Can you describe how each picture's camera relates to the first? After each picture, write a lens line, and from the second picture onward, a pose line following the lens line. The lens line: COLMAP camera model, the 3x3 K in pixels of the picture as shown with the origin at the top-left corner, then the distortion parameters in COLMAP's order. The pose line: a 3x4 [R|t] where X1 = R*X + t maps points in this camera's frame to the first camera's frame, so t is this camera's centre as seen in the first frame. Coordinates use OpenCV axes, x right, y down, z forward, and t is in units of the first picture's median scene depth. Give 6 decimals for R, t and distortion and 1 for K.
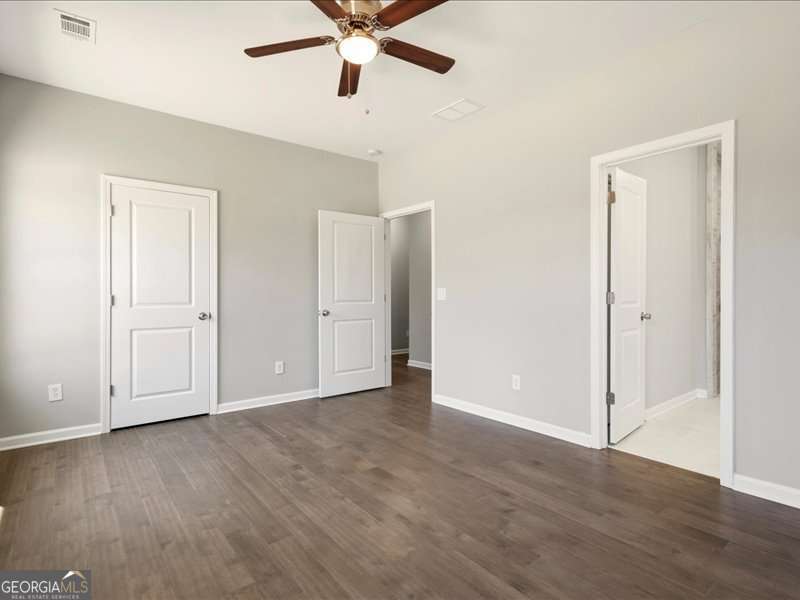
lens RADIAL K [[415.3, 0, 397.6], [0, 415.3, 298.3], [0, 0, 1]] dist [0.005328, 0.001359]
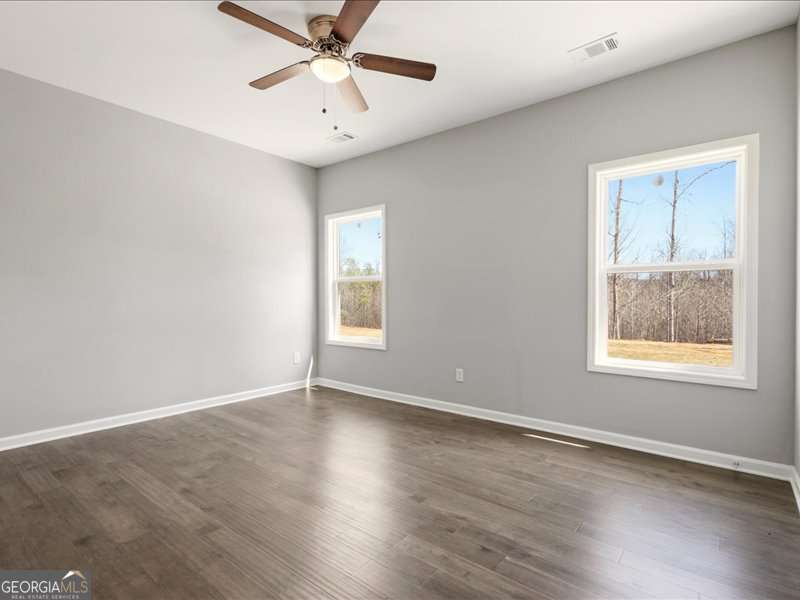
lens RADIAL K [[415.3, 0, 397.6], [0, 415.3, 298.3], [0, 0, 1]] dist [0.005328, 0.001359]
pose [[-0.975423, 0.002400, -0.220327, -0.021190], [0.001371, 0.999987, 0.004823, -0.005266], [0.220336, 0.004402, -0.975414, 2.050748]]
